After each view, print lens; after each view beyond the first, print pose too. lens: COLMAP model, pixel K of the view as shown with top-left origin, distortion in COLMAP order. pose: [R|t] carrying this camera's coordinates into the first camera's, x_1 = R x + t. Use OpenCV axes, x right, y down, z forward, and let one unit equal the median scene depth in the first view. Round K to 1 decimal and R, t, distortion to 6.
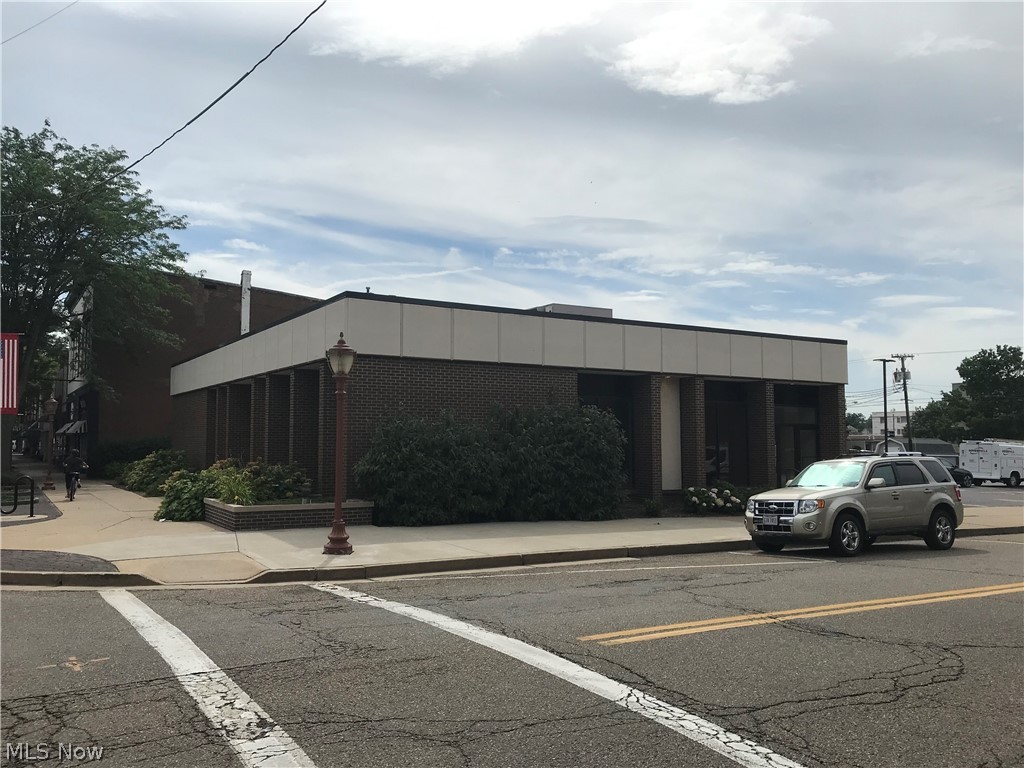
lens RADIAL K [[845.3, 0, 504.2], [0, 845.3, 380.9], [0, 0, 1]] dist [0.048343, 0.007109]
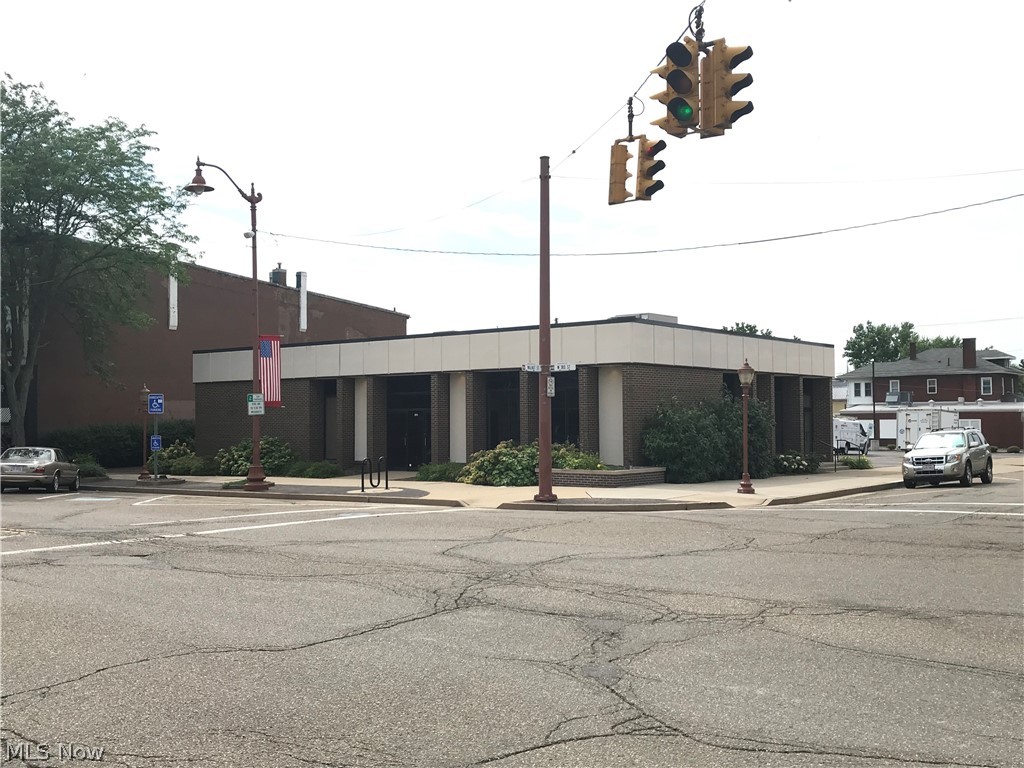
lens RADIAL K [[1050.4, 0, 512.0], [0, 1050.4, 384.0], [0, 0, 1]] dist [0.070557, -0.026202]
pose [[0.929562, -0.001884, 0.368661, -0.853624], [-0.011261, 0.999375, 0.033502, -0.044443], [-0.368494, -0.035294, 0.928960, -0.449428]]
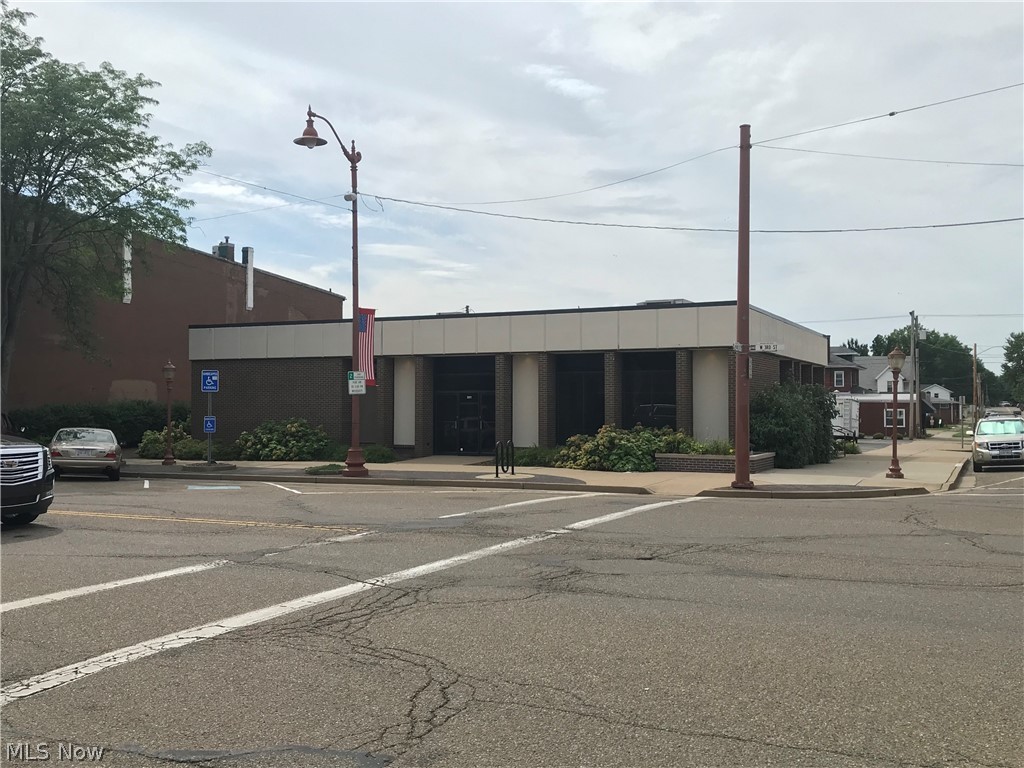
lens RADIAL K [[991.5, 0, 512.0], [0, 991.5, 384.0], [0, 0, 1]] dist [0.062463, -0.011083]
pose [[0.836736, 0.007152, 0.547560, -1.169129], [-0.034490, 0.998618, 0.039661, -0.018592], [-0.546519, -0.052071, 0.835826, -0.123674]]
